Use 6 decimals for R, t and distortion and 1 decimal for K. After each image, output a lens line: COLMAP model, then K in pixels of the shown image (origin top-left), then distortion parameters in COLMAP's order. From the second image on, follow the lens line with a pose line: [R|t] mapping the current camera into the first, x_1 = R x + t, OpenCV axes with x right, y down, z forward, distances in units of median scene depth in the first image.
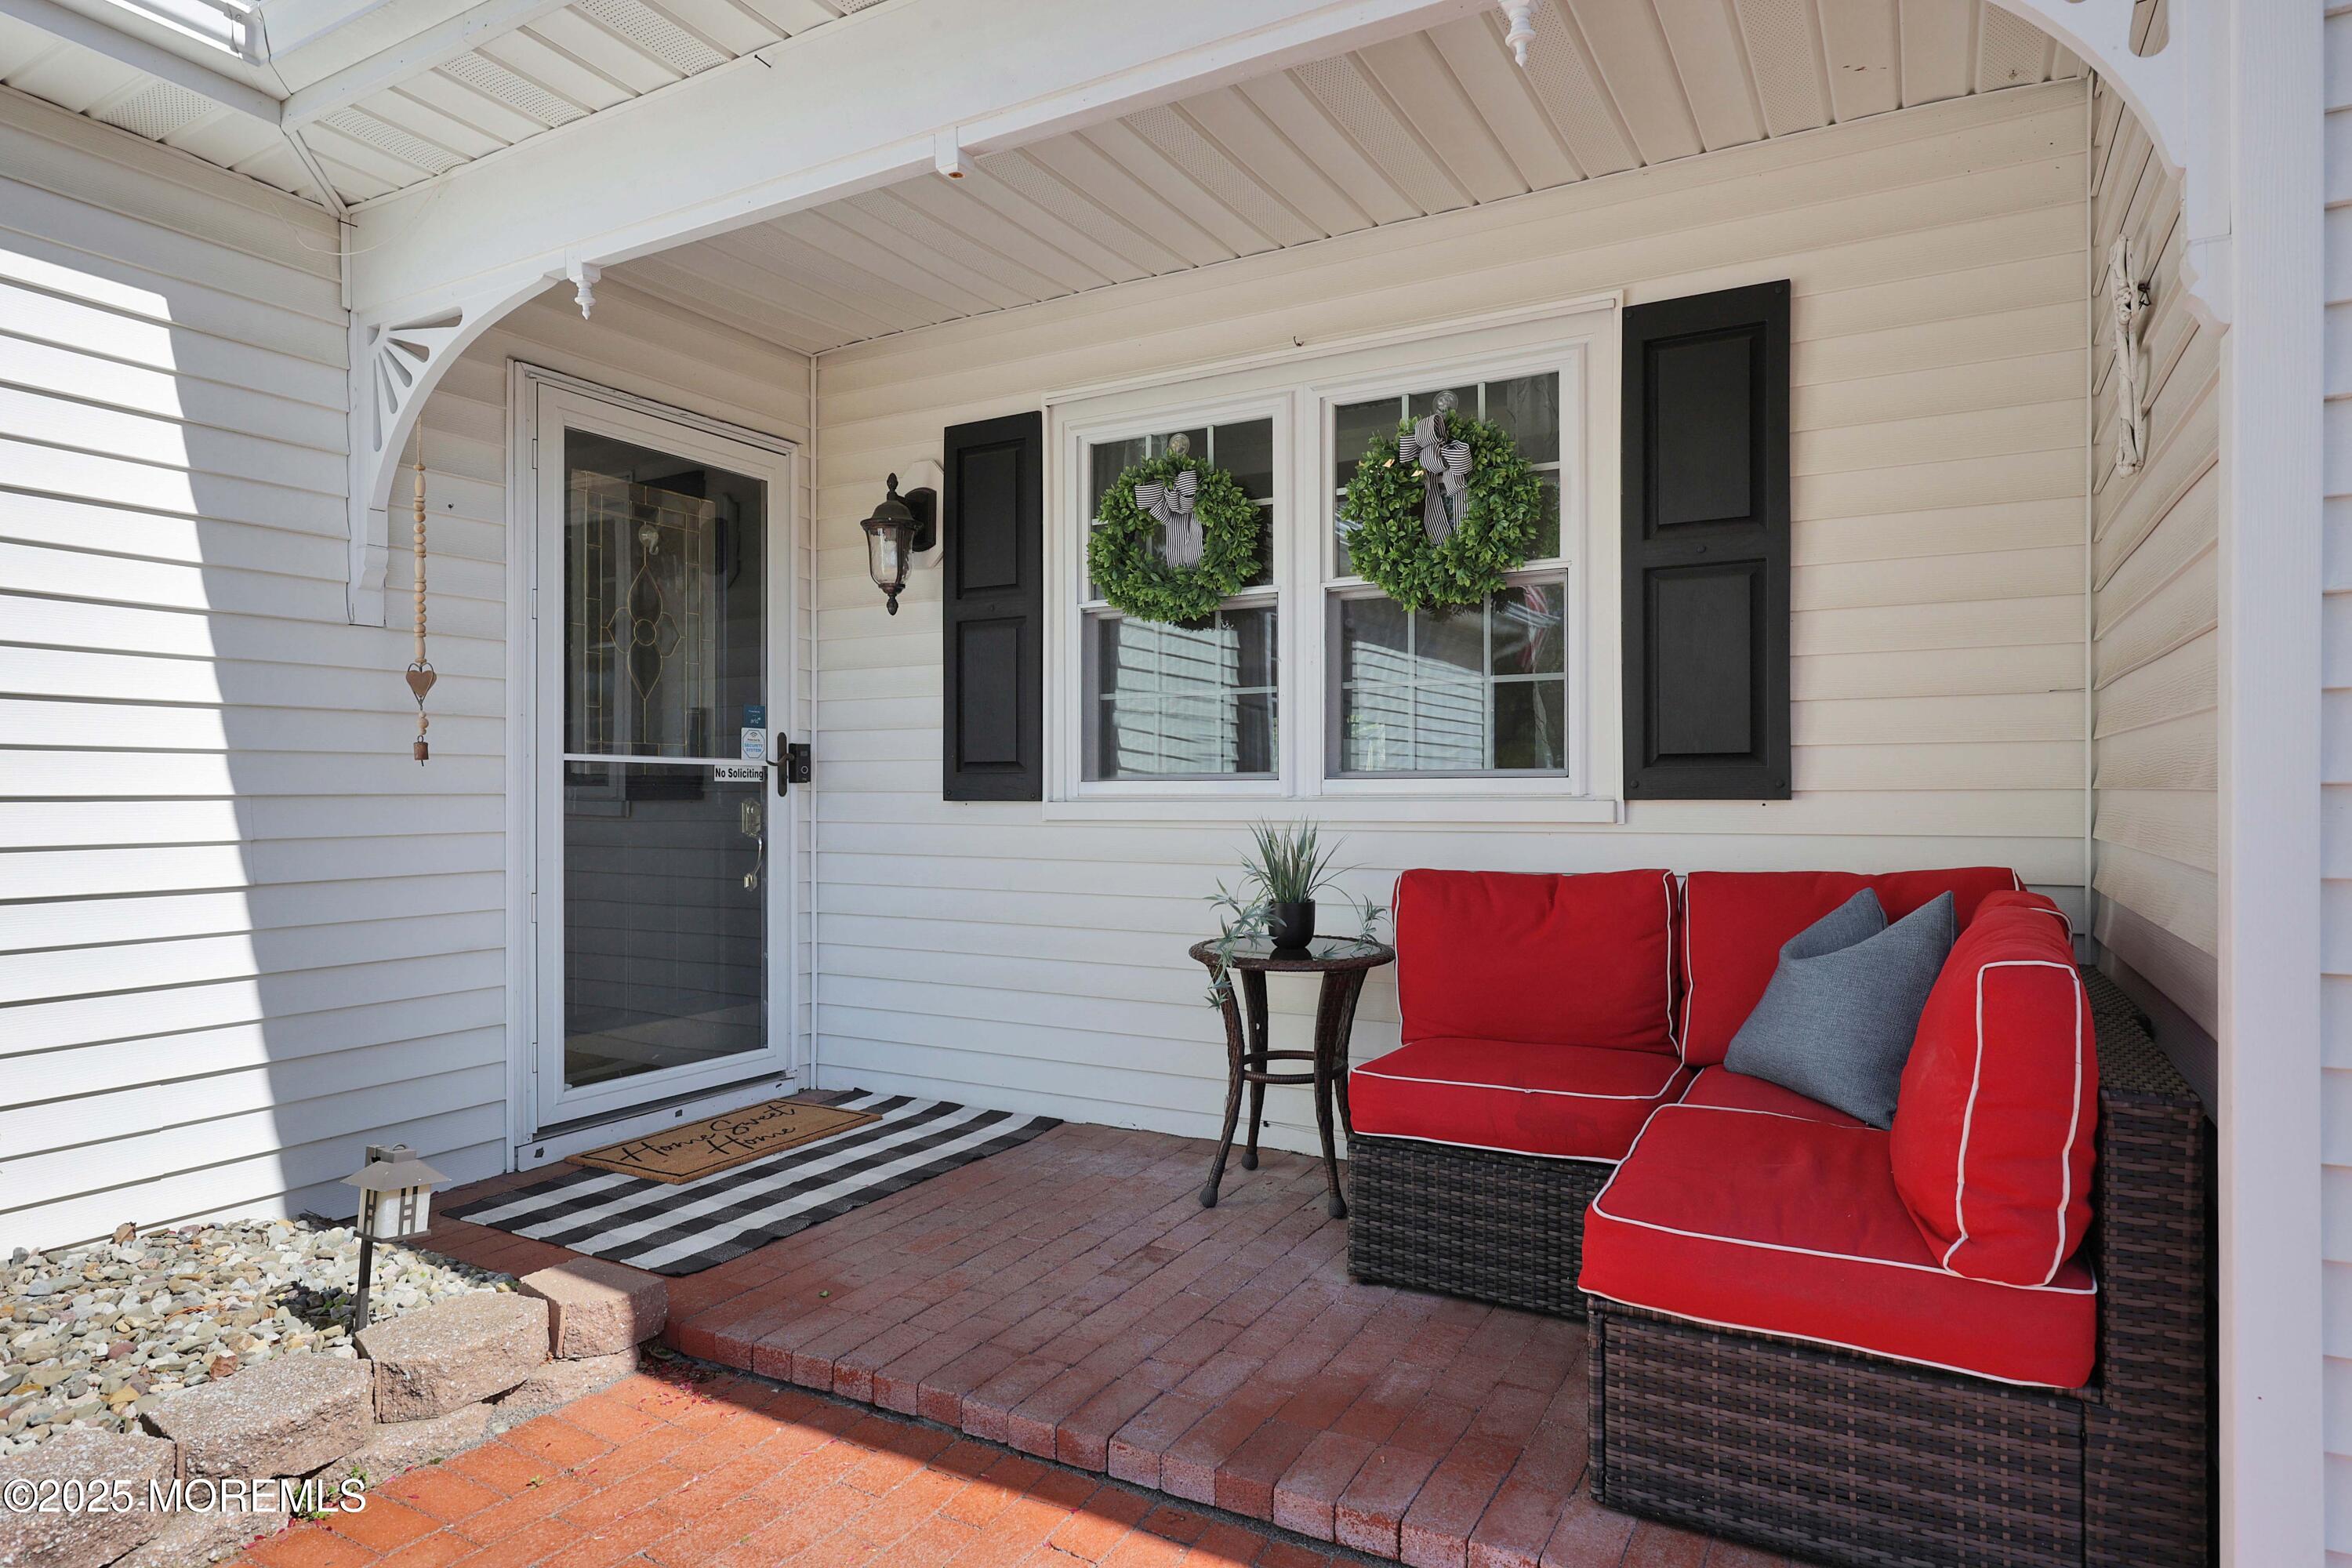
lens RADIAL K [[1352.0, 0, 1171.7], [0, 1352.0, 781.9], [0, 0, 1]] dist [0.004546, 0.000263]
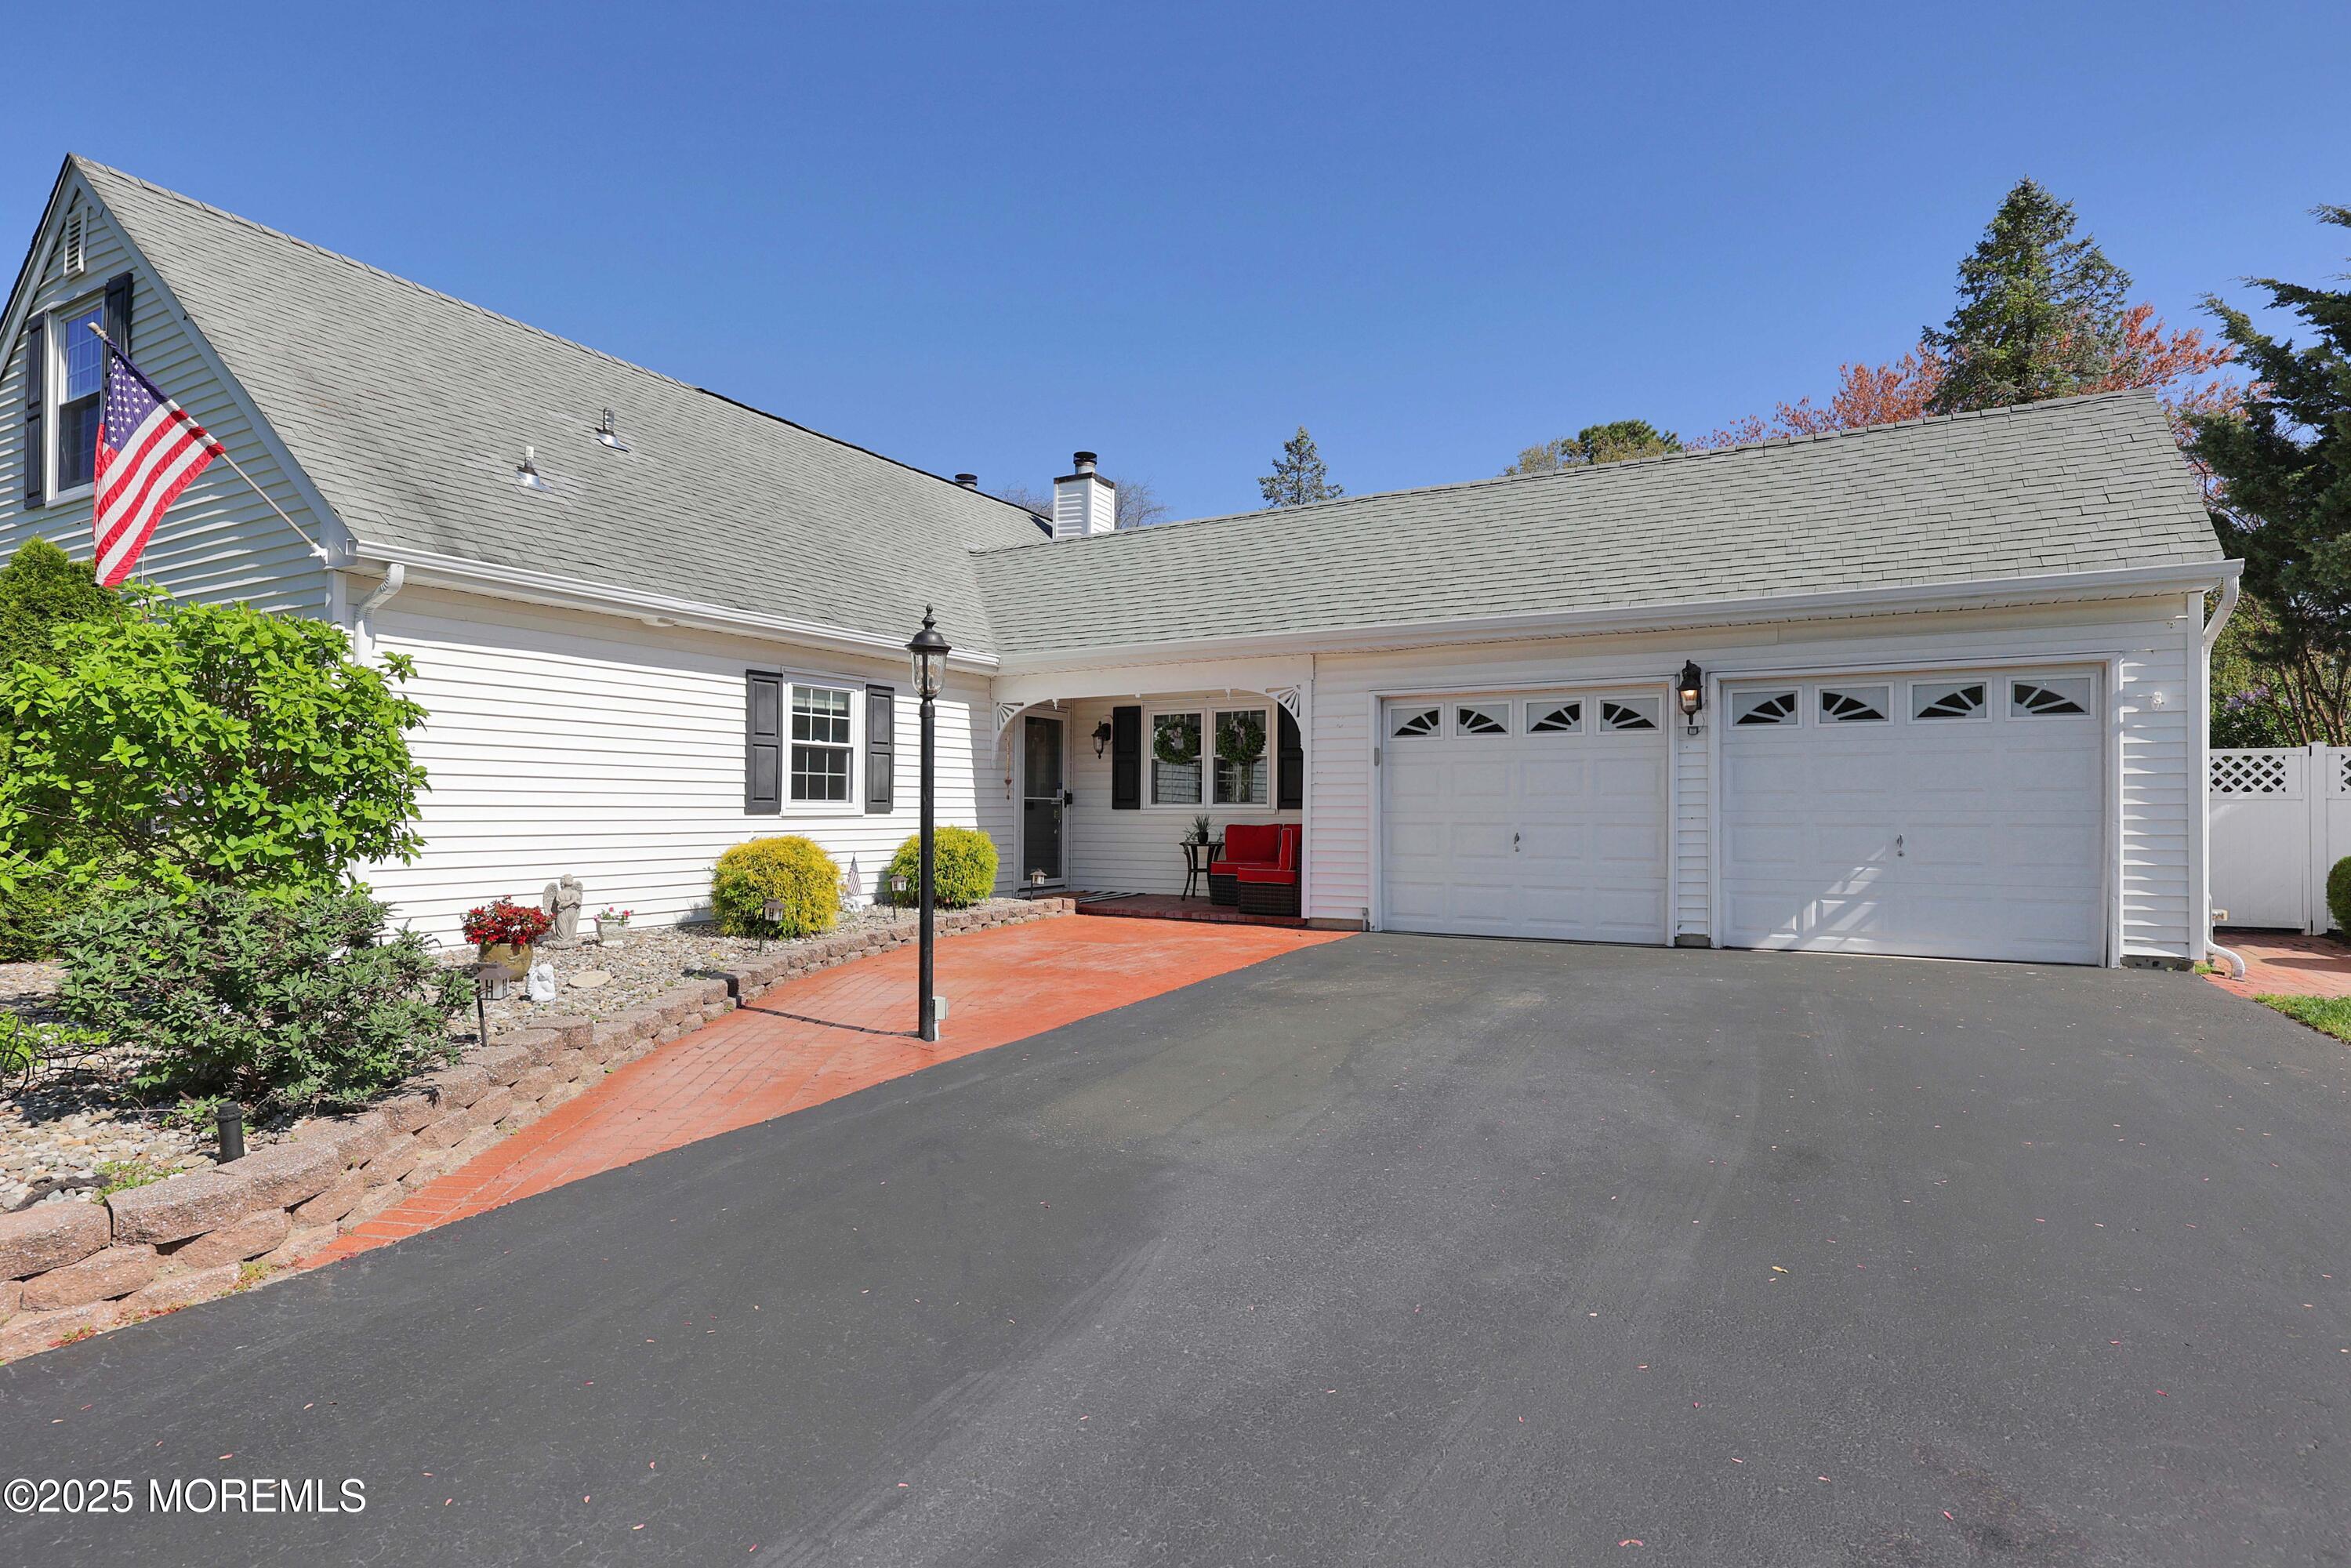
lens RADIAL K [[1270.5, 0, 1182.8], [0, 1270.5, 779.4], [0, 0, 1]] dist [-0.005373, -0.000627]
pose [[0.999896, 0.003863, 0.013912, -0.028163], [-0.003643, 0.999868, -0.015815, -0.014333], [-0.013971, 0.015763, 0.999778, -2.542798]]
